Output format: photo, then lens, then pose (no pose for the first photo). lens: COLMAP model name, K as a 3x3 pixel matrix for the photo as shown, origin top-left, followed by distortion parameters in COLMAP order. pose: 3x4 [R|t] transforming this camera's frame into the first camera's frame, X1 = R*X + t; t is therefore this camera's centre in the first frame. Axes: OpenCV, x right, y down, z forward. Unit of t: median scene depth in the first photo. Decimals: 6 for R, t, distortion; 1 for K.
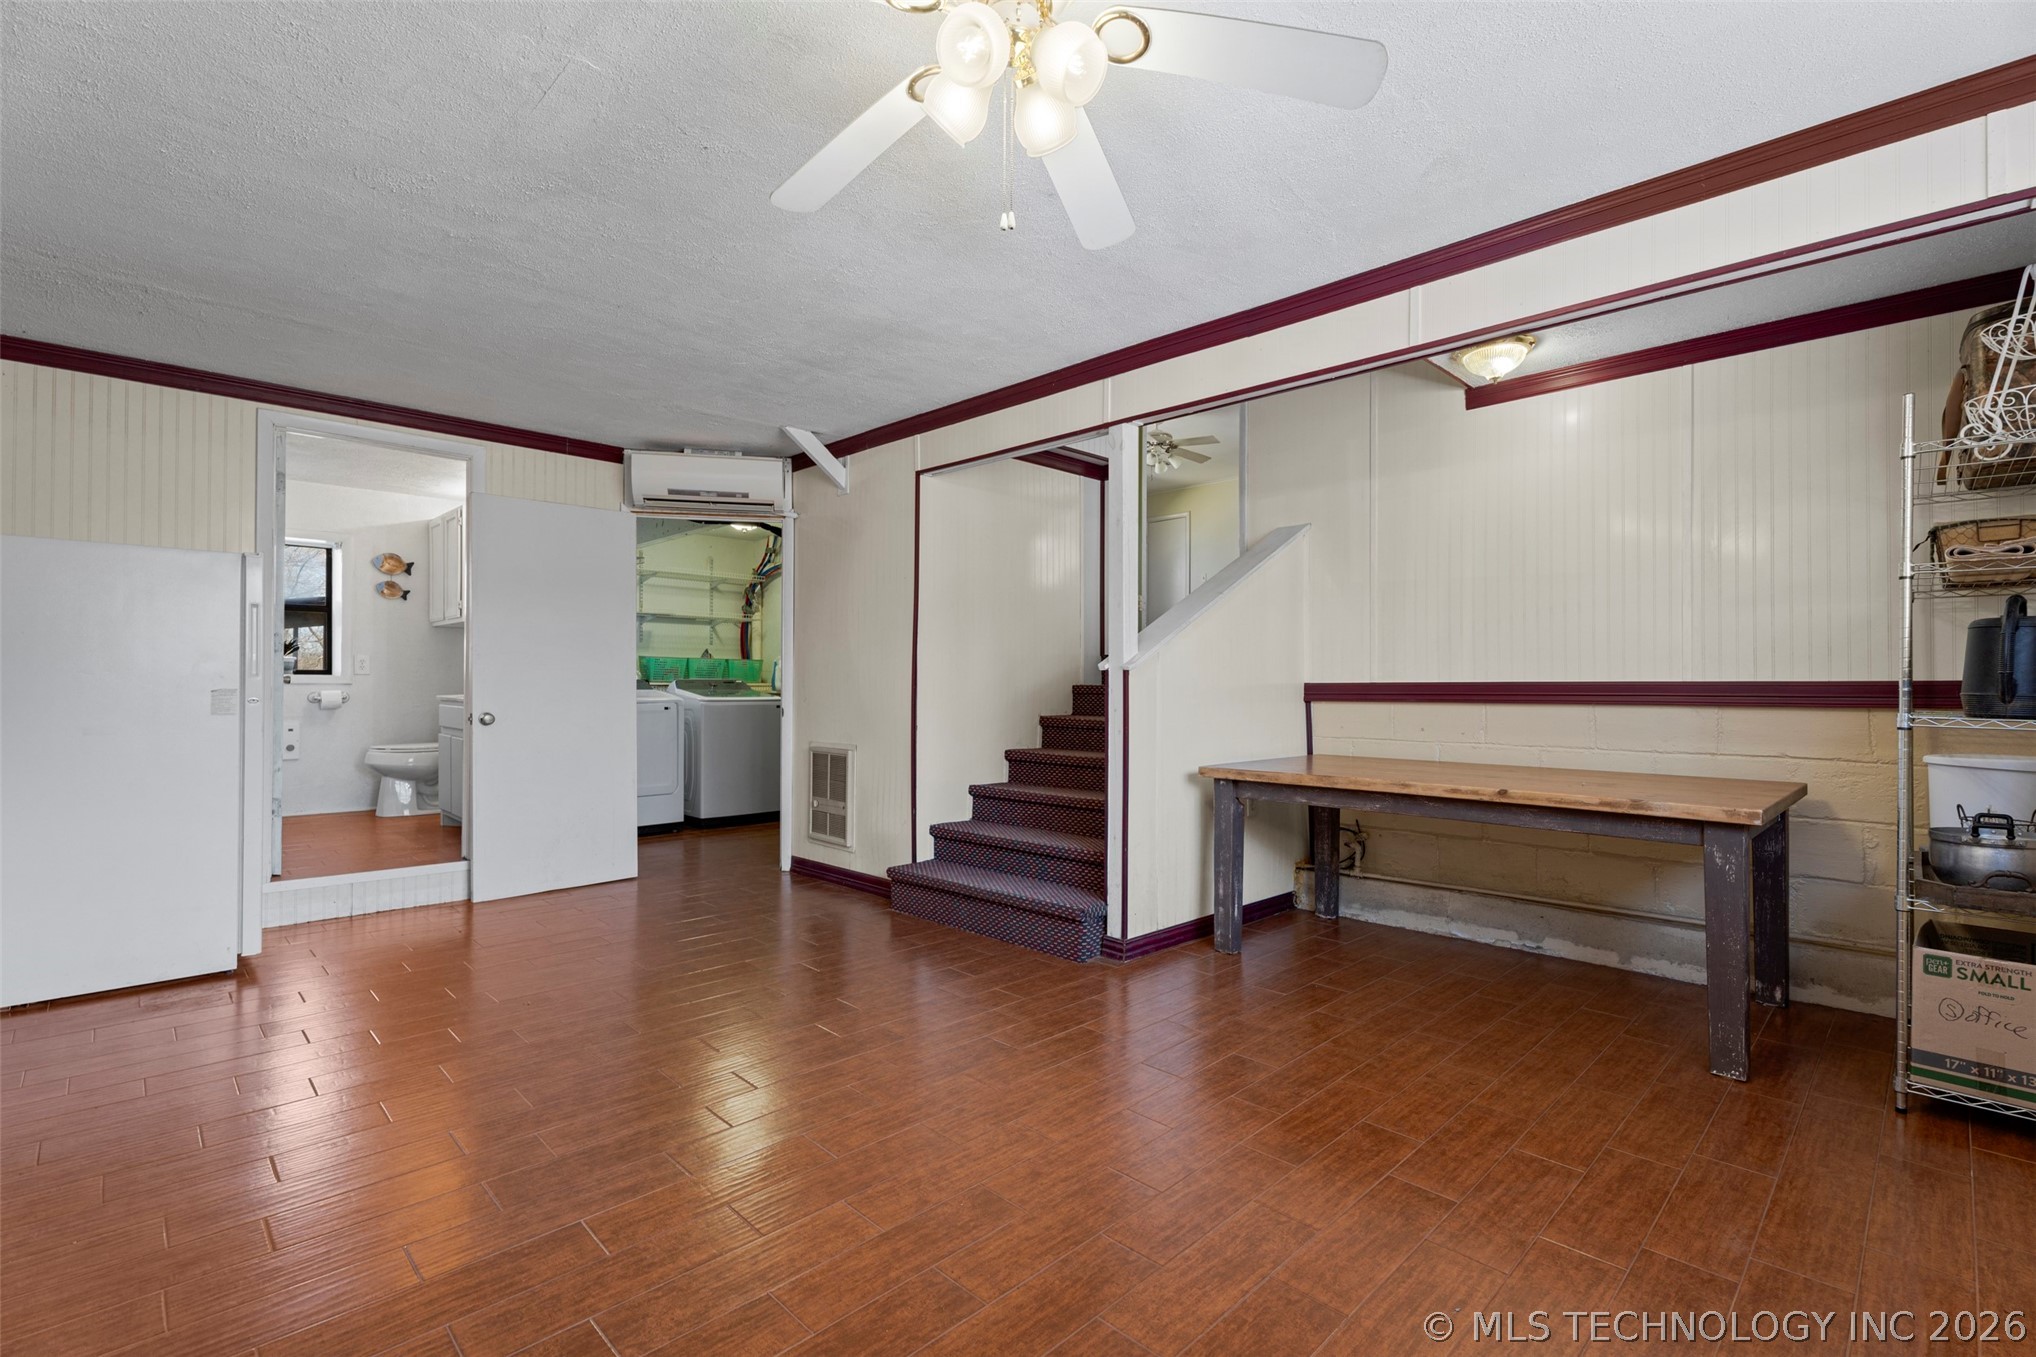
lens RADIAL K [[903.5, 0, 1029.5], [0, 903.5, 680.9], [0, 0, 1]] dist [-0.000011, 0.000664]
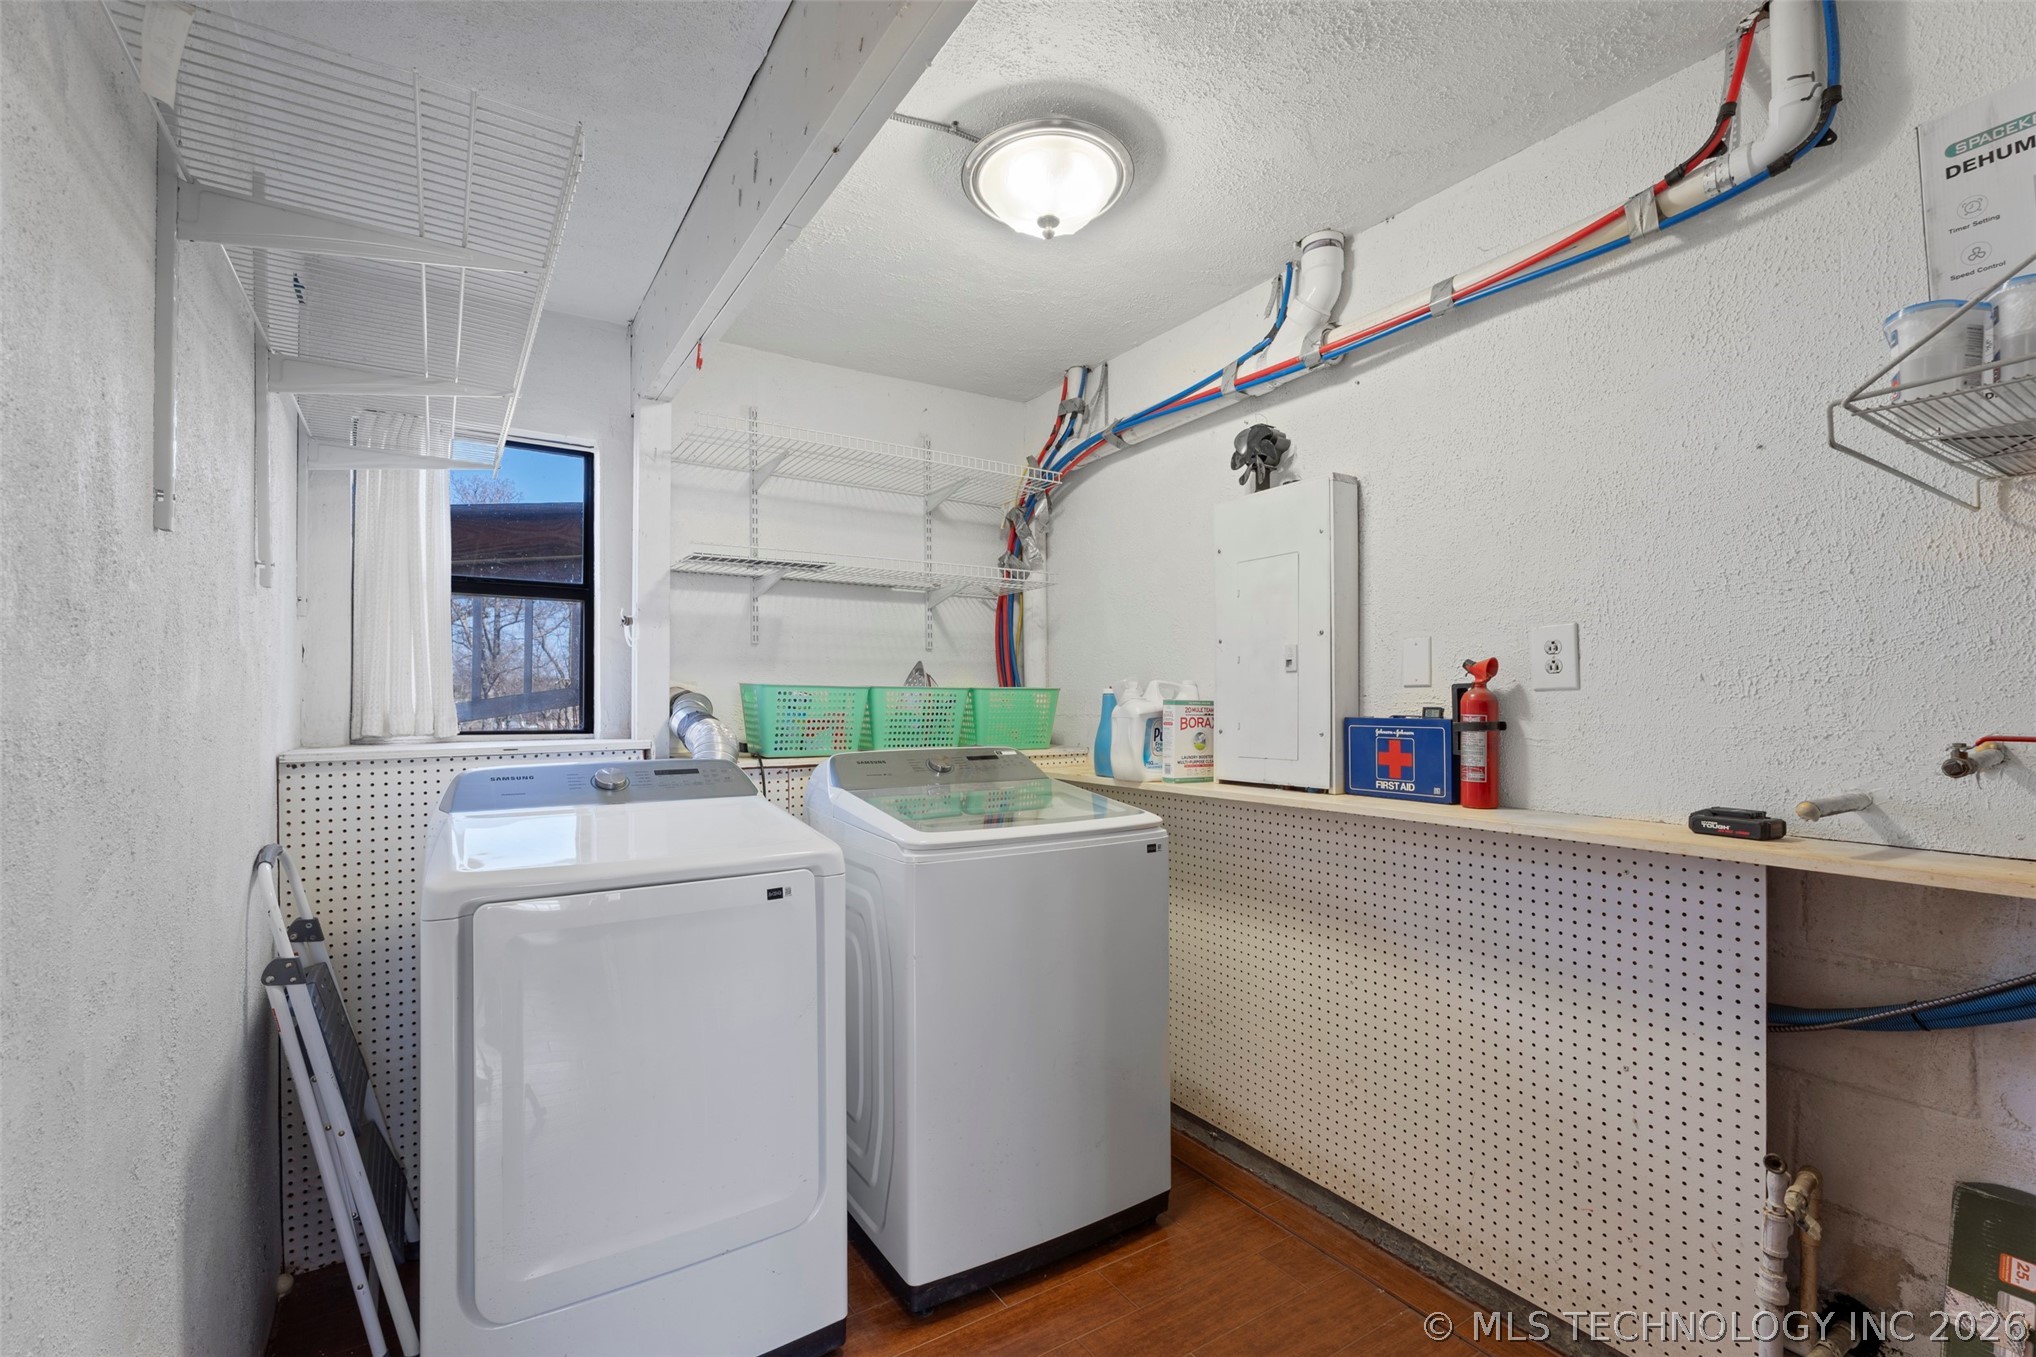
lens RADIAL K [[903.5, 0, 1015.5], [0, 903.5, 681.8], [0, 0, 1]] dist [-0.000011, 0.000664]
pose [[0.974332, -0.010025, -0.224893, -0.254438], [0.007057, 0.999877, -0.013999, -0.023311], [0.225006, 0.012052, 0.974283, 0.699987]]
